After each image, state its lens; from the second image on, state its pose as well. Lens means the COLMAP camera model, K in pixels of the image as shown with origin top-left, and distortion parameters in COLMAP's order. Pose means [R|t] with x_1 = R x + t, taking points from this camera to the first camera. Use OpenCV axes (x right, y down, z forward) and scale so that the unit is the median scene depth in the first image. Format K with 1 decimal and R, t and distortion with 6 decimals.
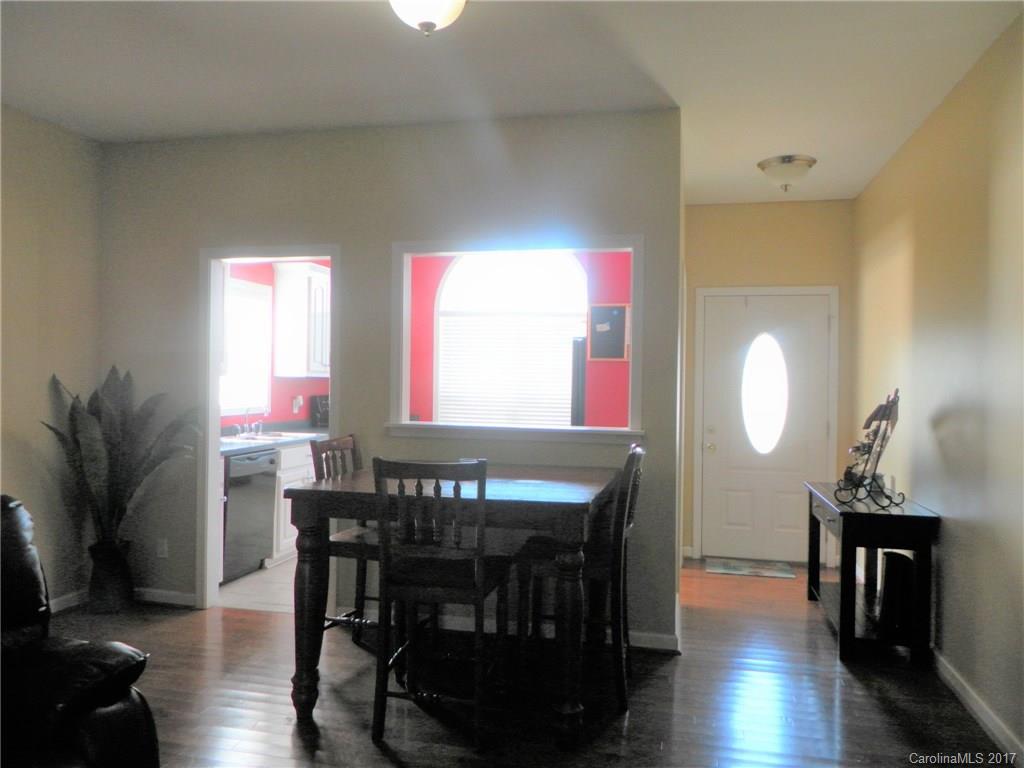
lens RADIAL K [[777.3, 0, 511.5], [0, 777.3, 384.3], [0, 0, 1]] dist [-0.003794, -0.002233]
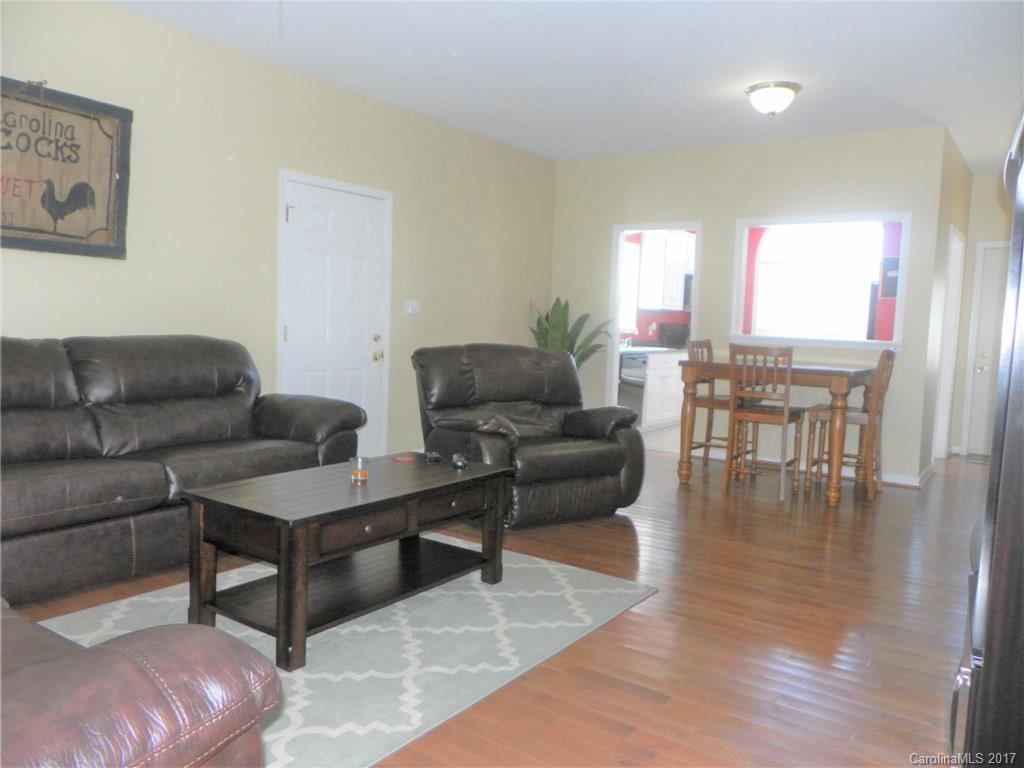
lens RADIAL K [[777.3, 0, 505.9], [0, 777.3, 386.3], [0, 0, 1]] dist [-0.003794, -0.002233]
pose [[0.925546, 0.051137, -0.375165, 0.021208], [-0.023930, 0.996757, 0.076828, 0.041962], [0.377877, -0.062130, 0.923769, -0.624676]]
